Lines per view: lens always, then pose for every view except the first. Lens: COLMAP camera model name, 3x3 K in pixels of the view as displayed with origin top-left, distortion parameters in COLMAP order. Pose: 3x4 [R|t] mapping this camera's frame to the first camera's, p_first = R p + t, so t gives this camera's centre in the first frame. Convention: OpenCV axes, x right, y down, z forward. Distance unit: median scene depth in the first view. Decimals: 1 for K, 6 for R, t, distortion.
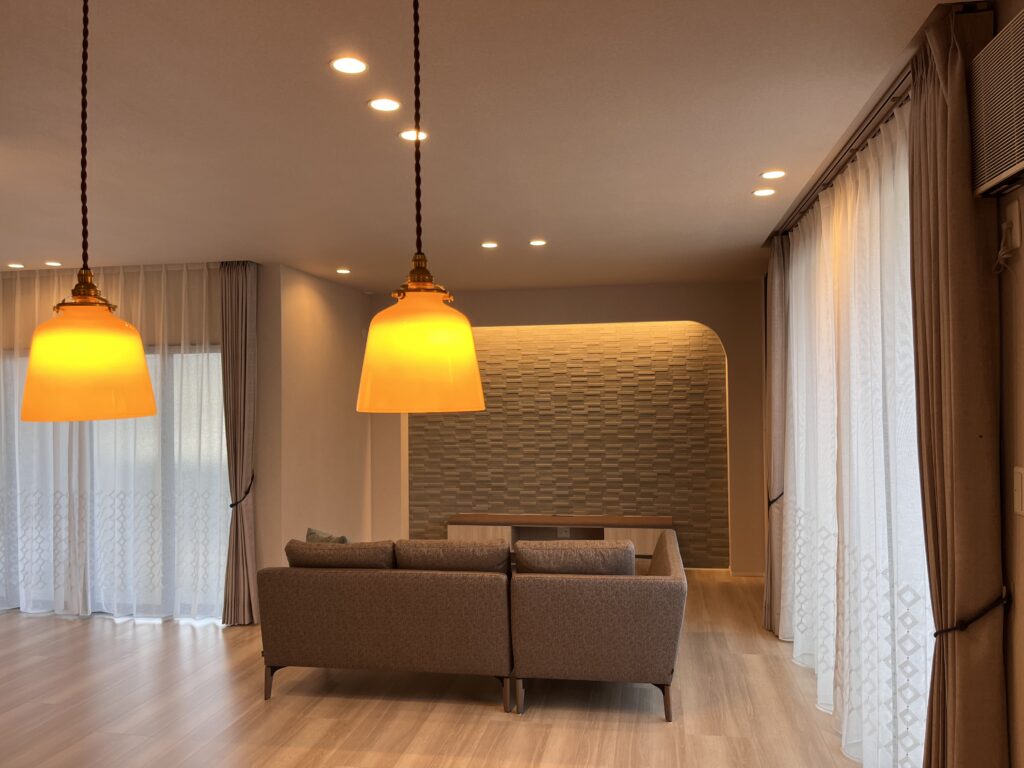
lens RADIAL K [[776.3, 0, 508.2], [0, 776.3, 424.1], [0, 0, 1]] dist [0.077723, -0.003014]
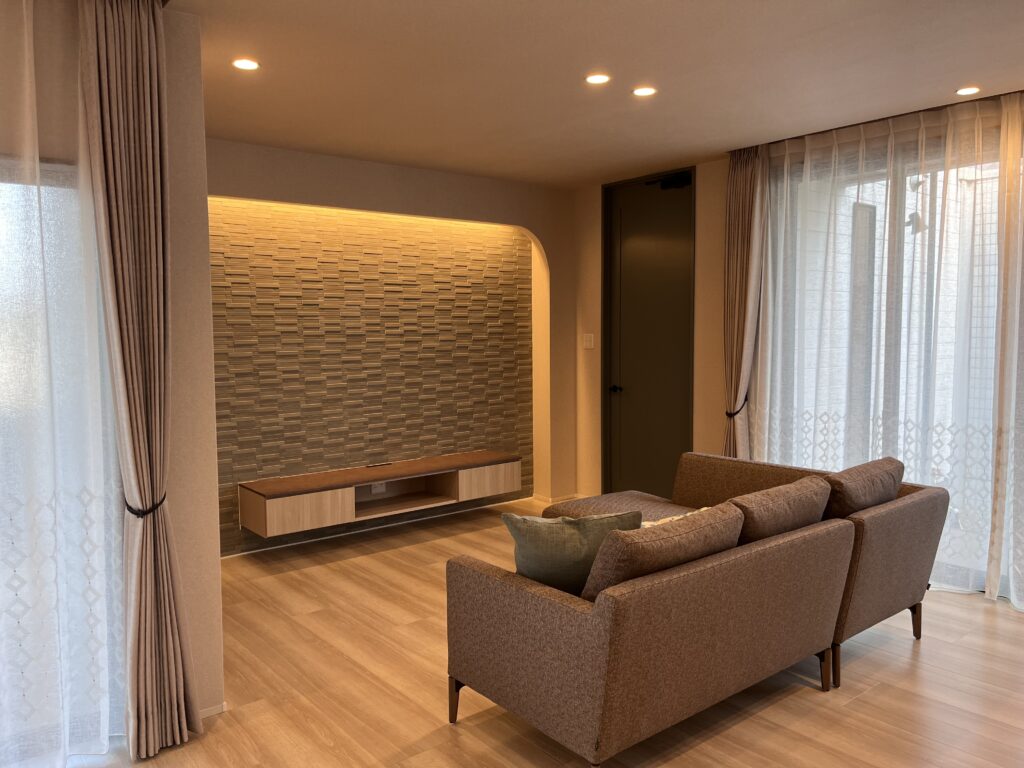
lens RADIAL K [[776.3, 0, 508.2], [0, 776.3, 424.1], [0, 0, 1]] dist [0.077723, -0.003014]
pose [[0.644447, -0.089638, 0.759377, -0.438144], [0.025378, 0.995065, 0.095922, 0.005229], [-0.764228, -0.042545, 0.643541, 0.402703]]
